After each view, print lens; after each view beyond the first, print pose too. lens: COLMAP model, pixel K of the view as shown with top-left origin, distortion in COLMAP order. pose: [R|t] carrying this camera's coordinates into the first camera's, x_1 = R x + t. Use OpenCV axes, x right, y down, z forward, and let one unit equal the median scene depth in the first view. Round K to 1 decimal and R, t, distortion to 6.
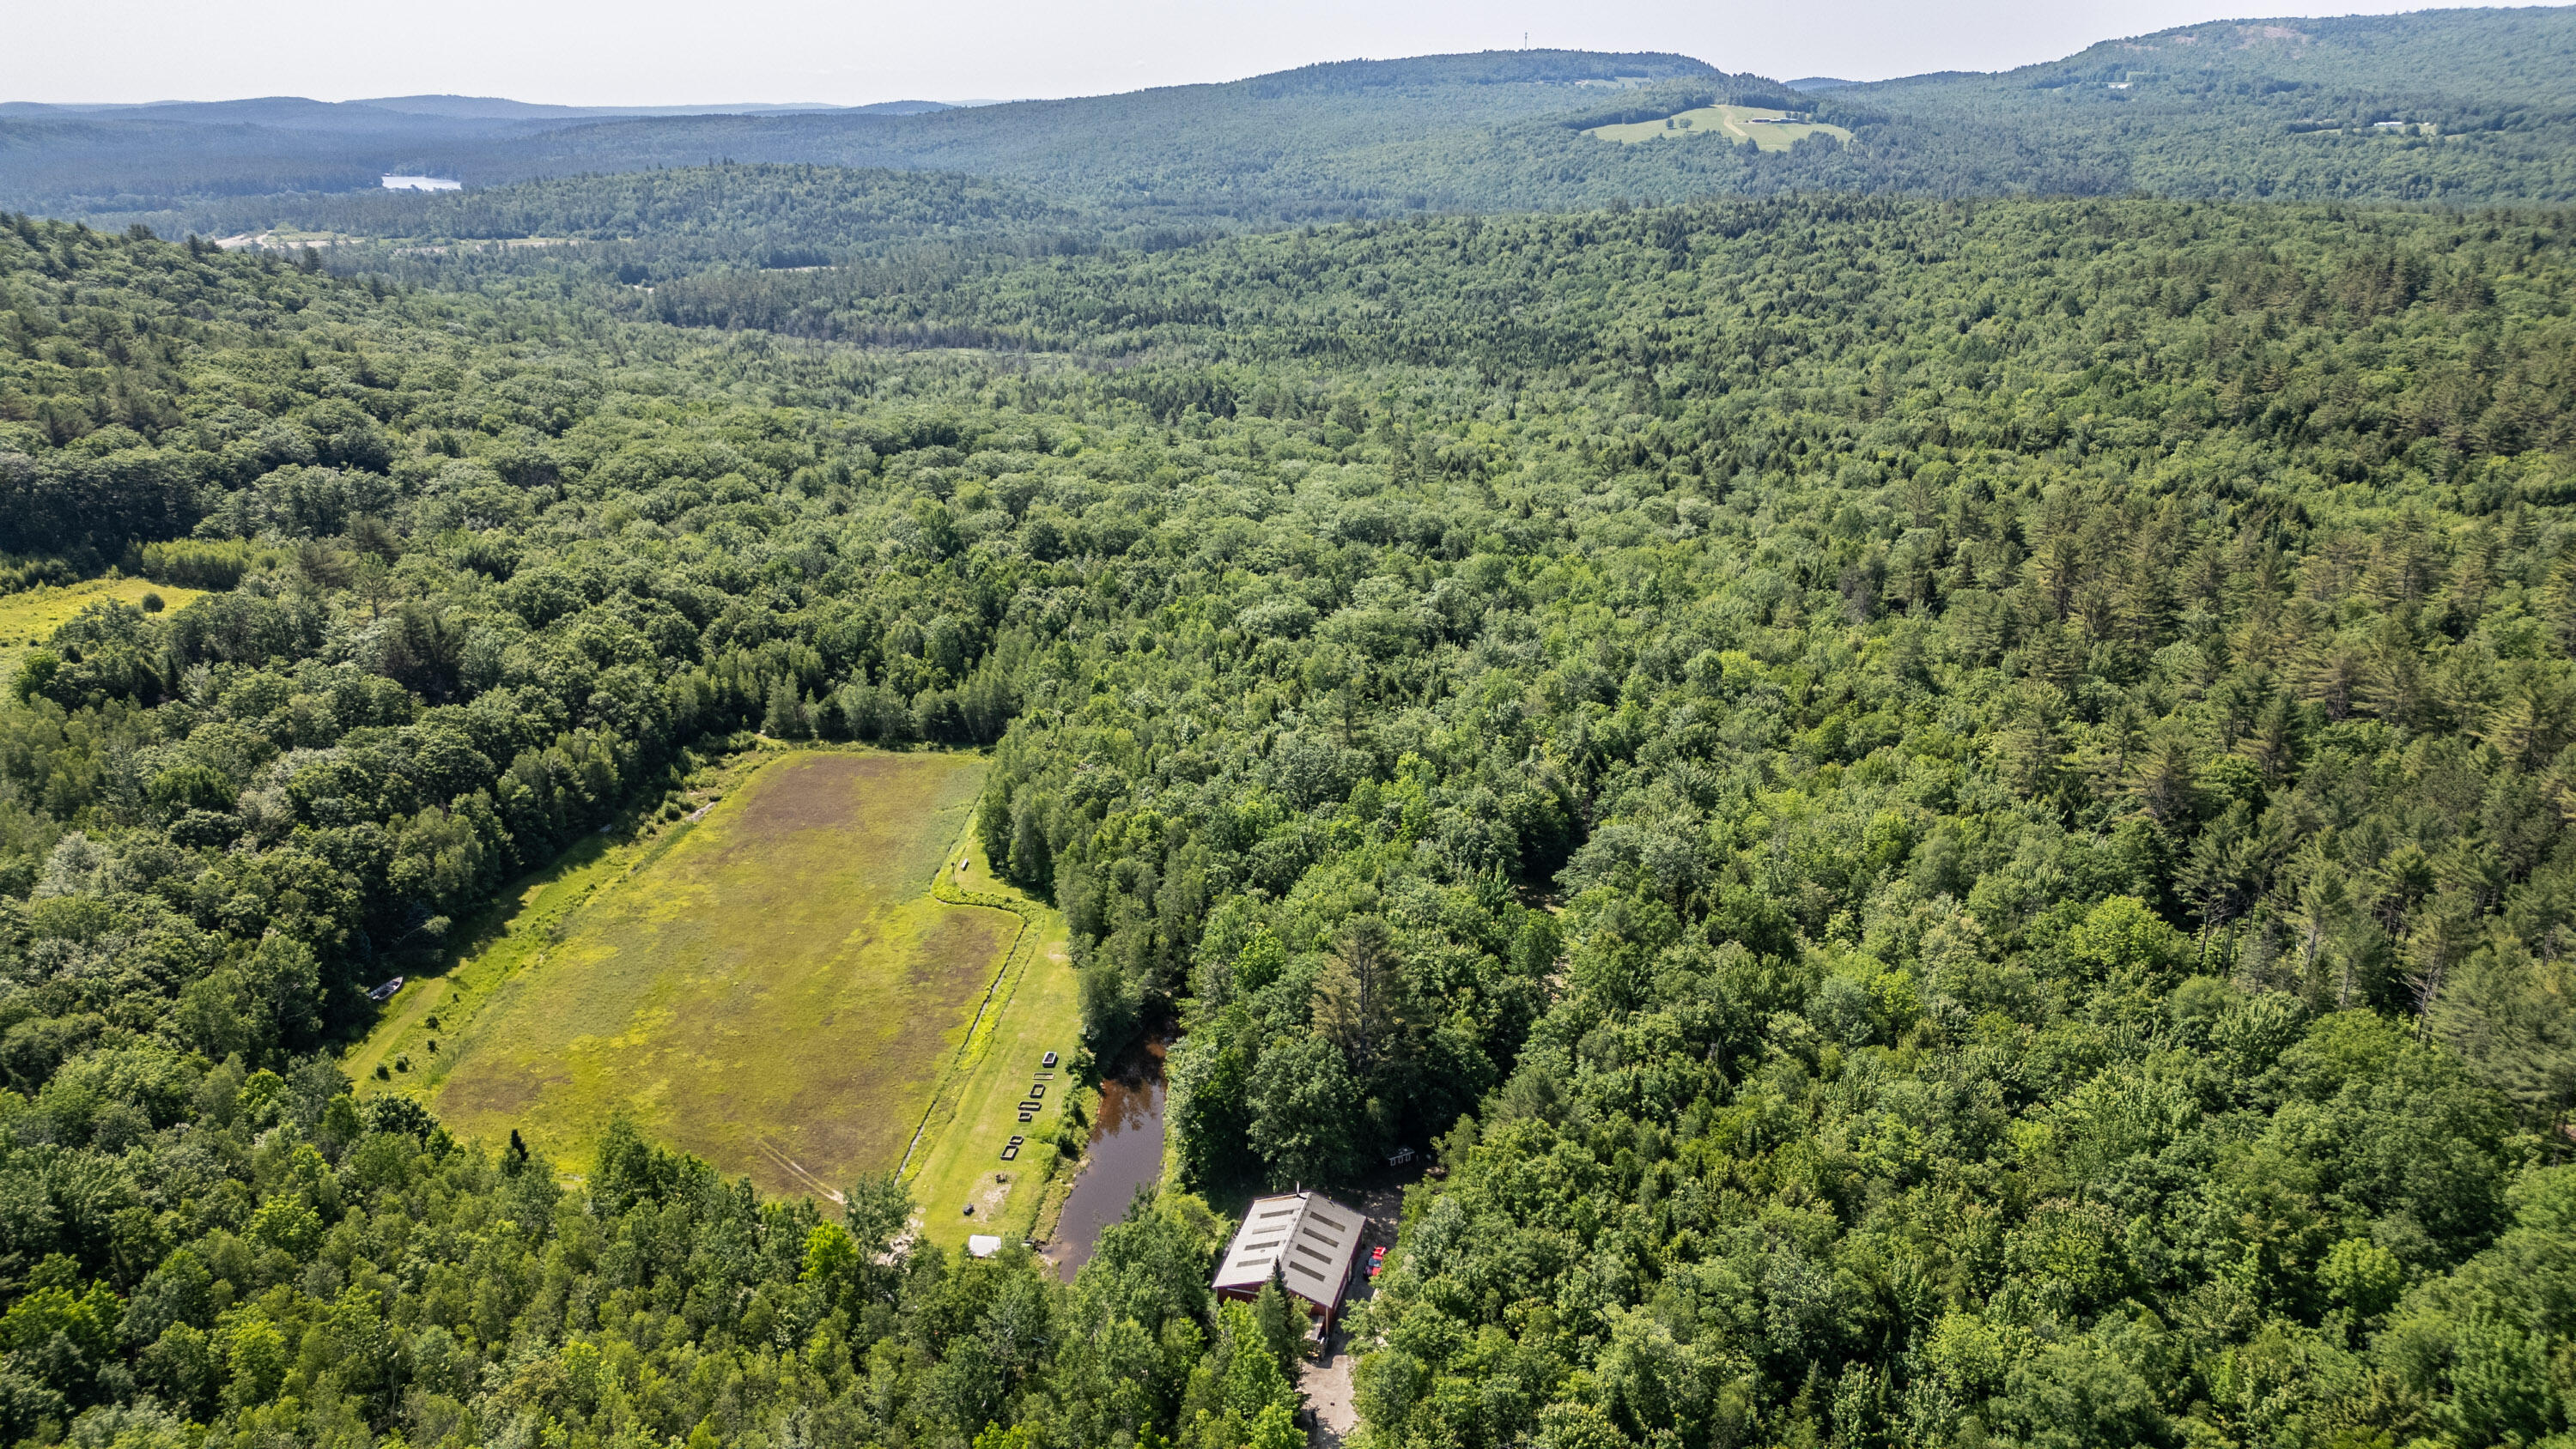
lens RADIAL K [[1795.4, 0, 1283.4], [0, 1795.4, 737.4], [0, 0, 1]] dist [0.077393, -0.072455]
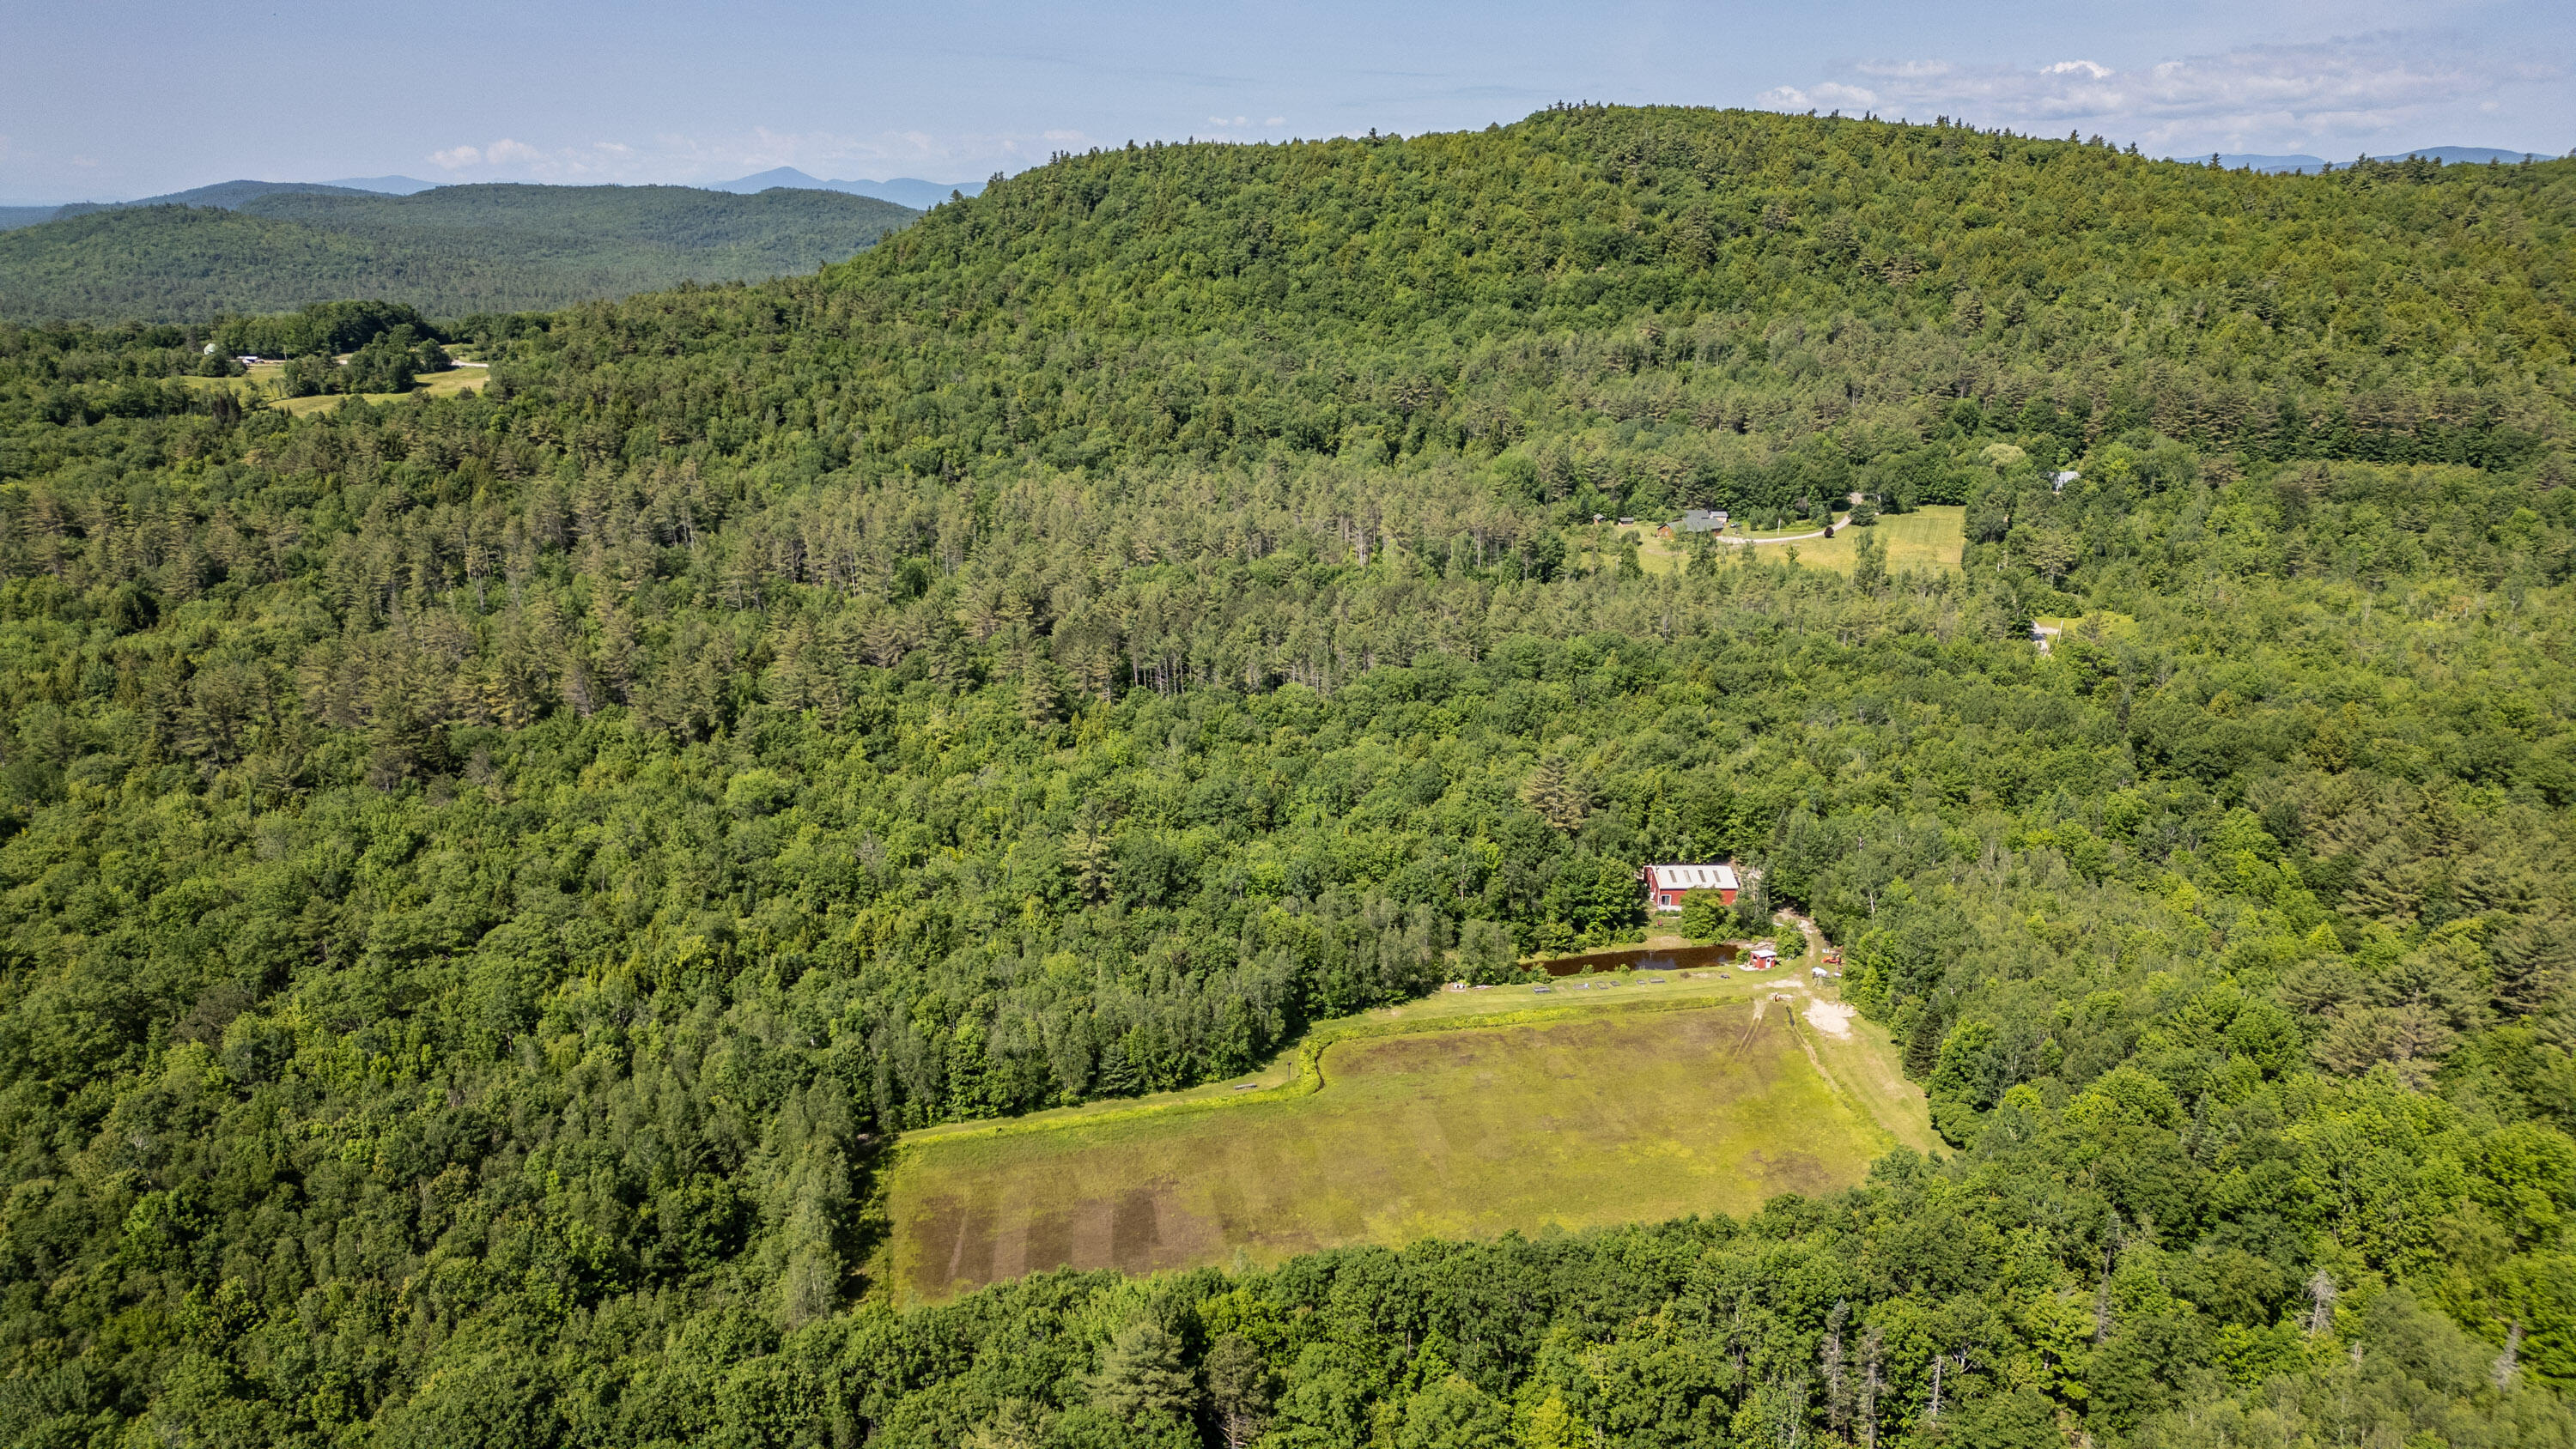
lens RADIAL K [[1795.4, 0, 1281.8], [0, 1795.4, 741.8], [0, 0, 1]] dist [0.077393, -0.072455]
pose [[-0.318066, -0.263642, 0.910674, -0.848136], [0.308941, 0.879304, 0.362462, -0.363311], [-0.896320, 0.396632, -0.198227, 0.928020]]
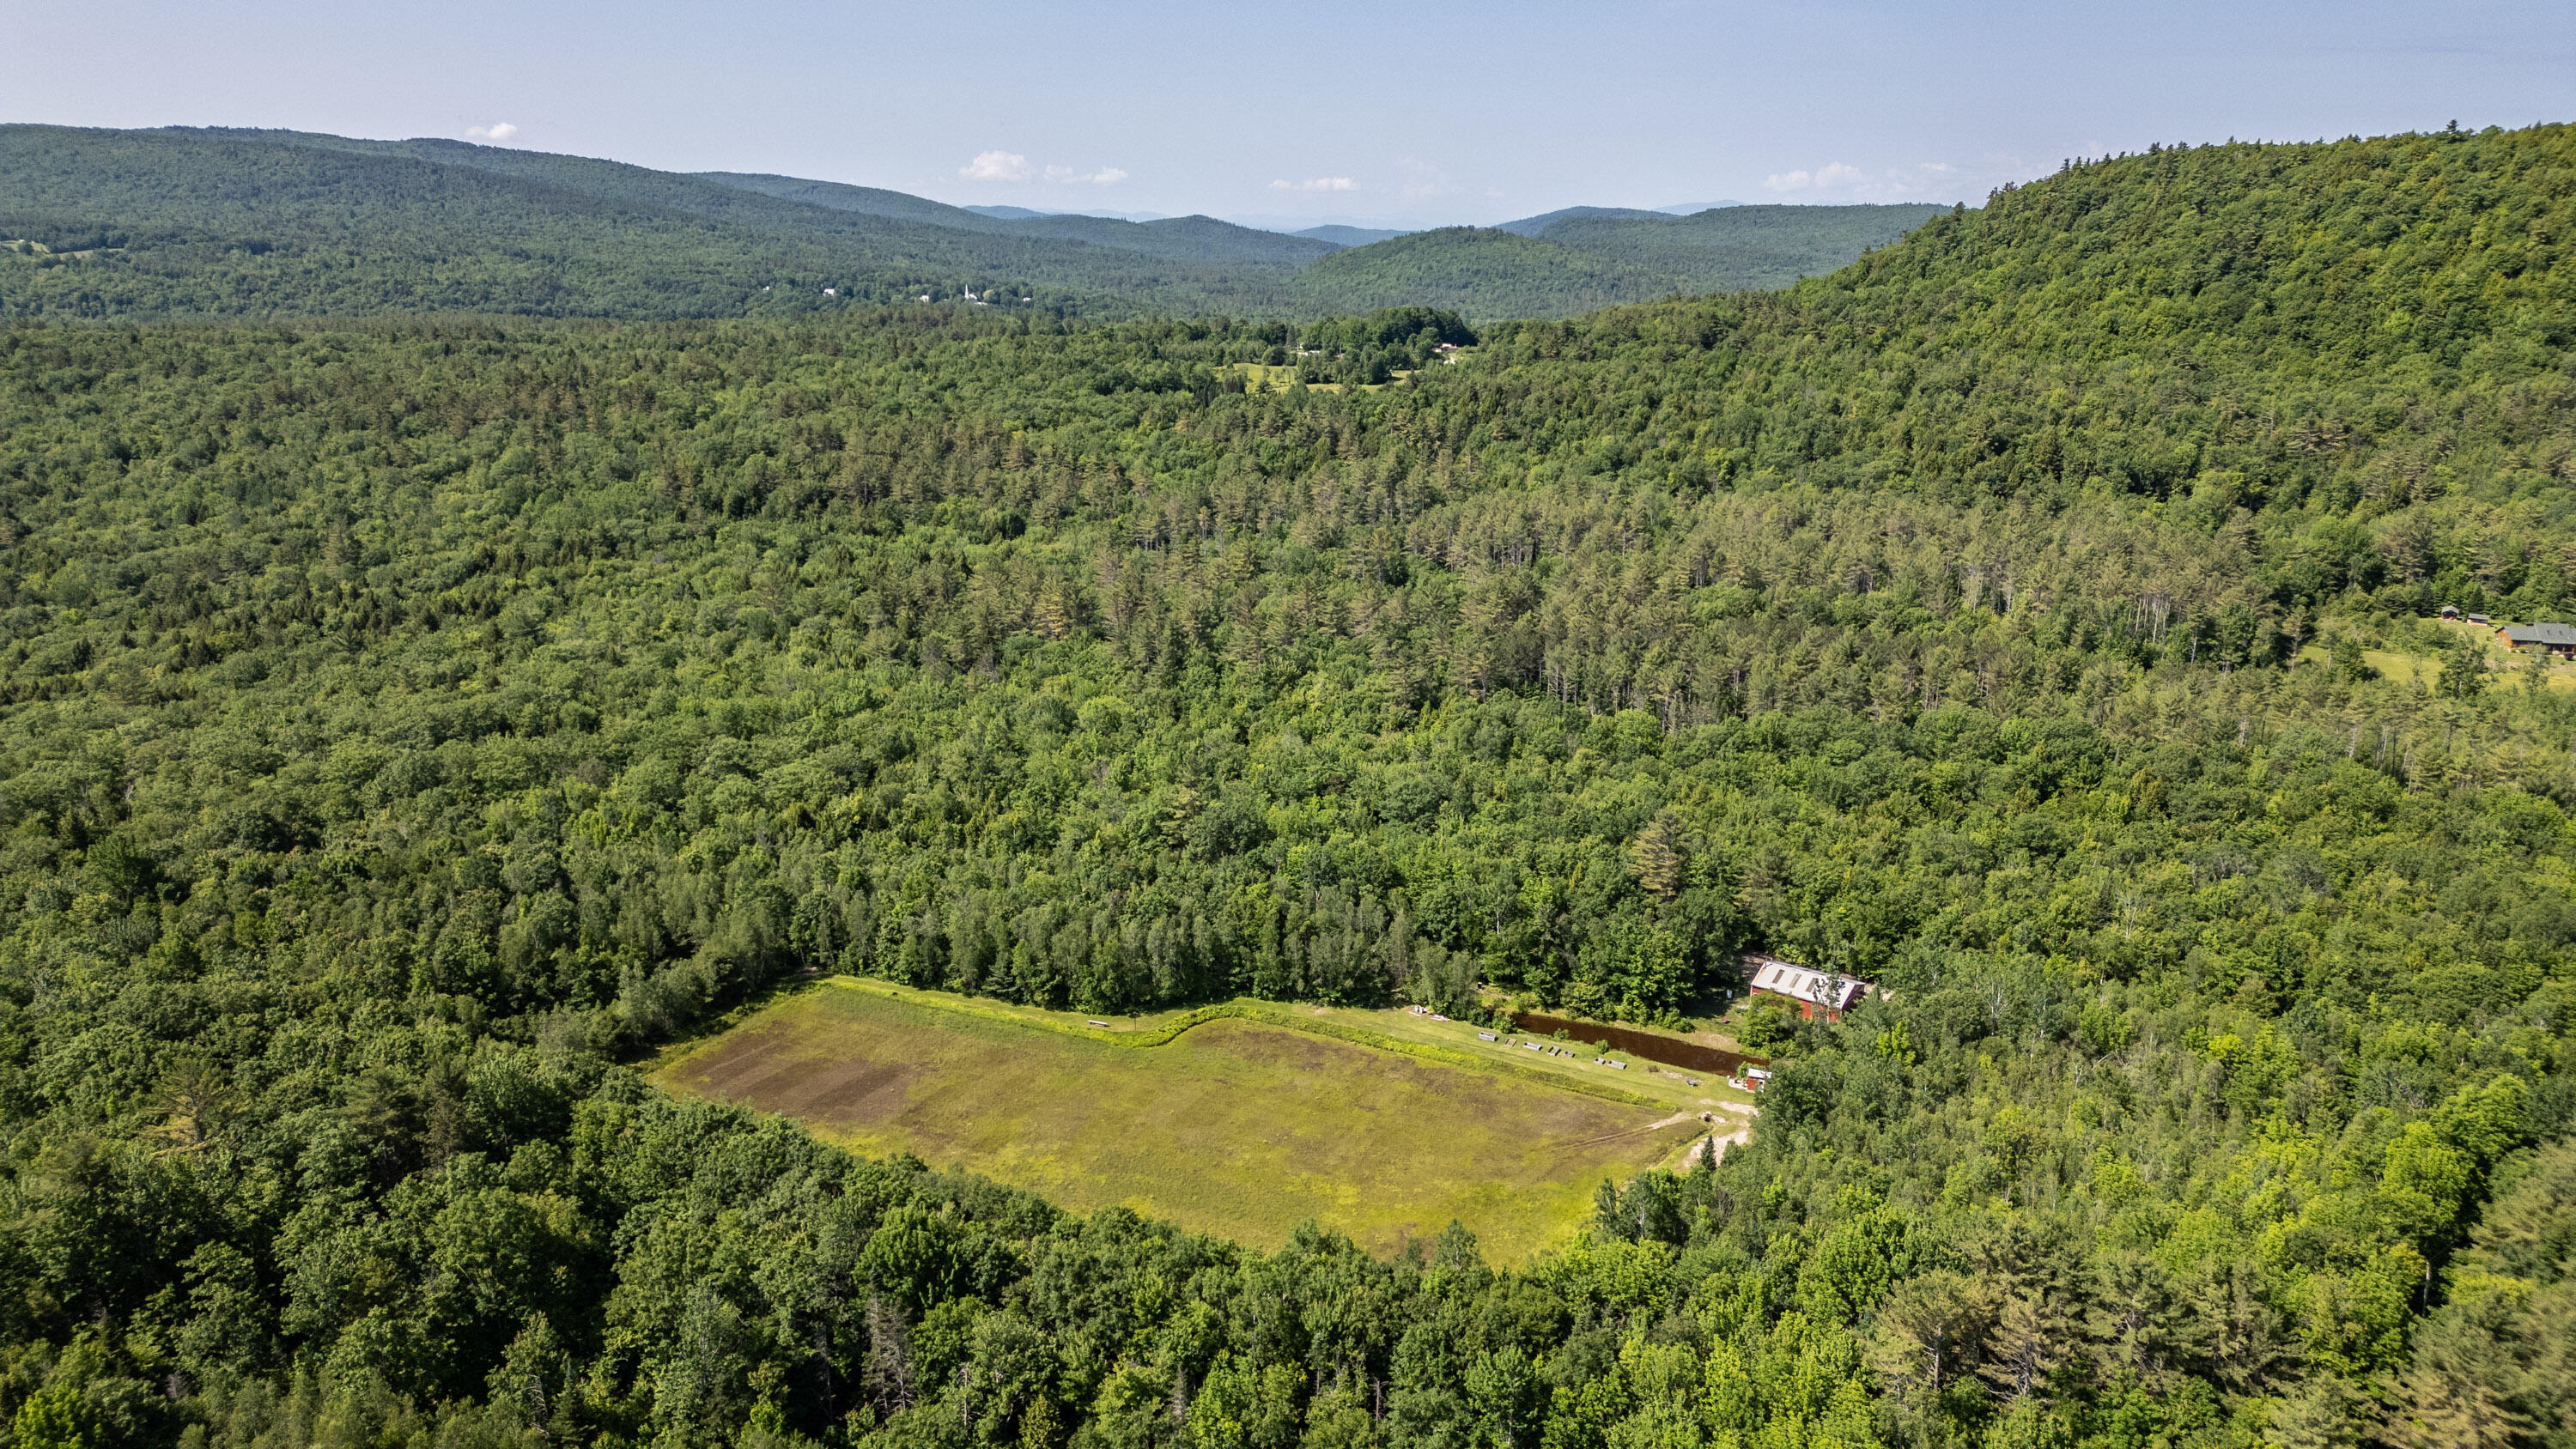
lens RADIAL K [[1795.4, 0, 1283.2], [0, 1795.4, 721.6], [0, 0, 1]] dist [0.077393, -0.072455]
pose [[0.342077, -0.243291, 0.907630, -0.869084], [0.298979, 0.943886, 0.140327, -0.172193], [-0.890839, 0.223360, 0.395621, 0.389891]]
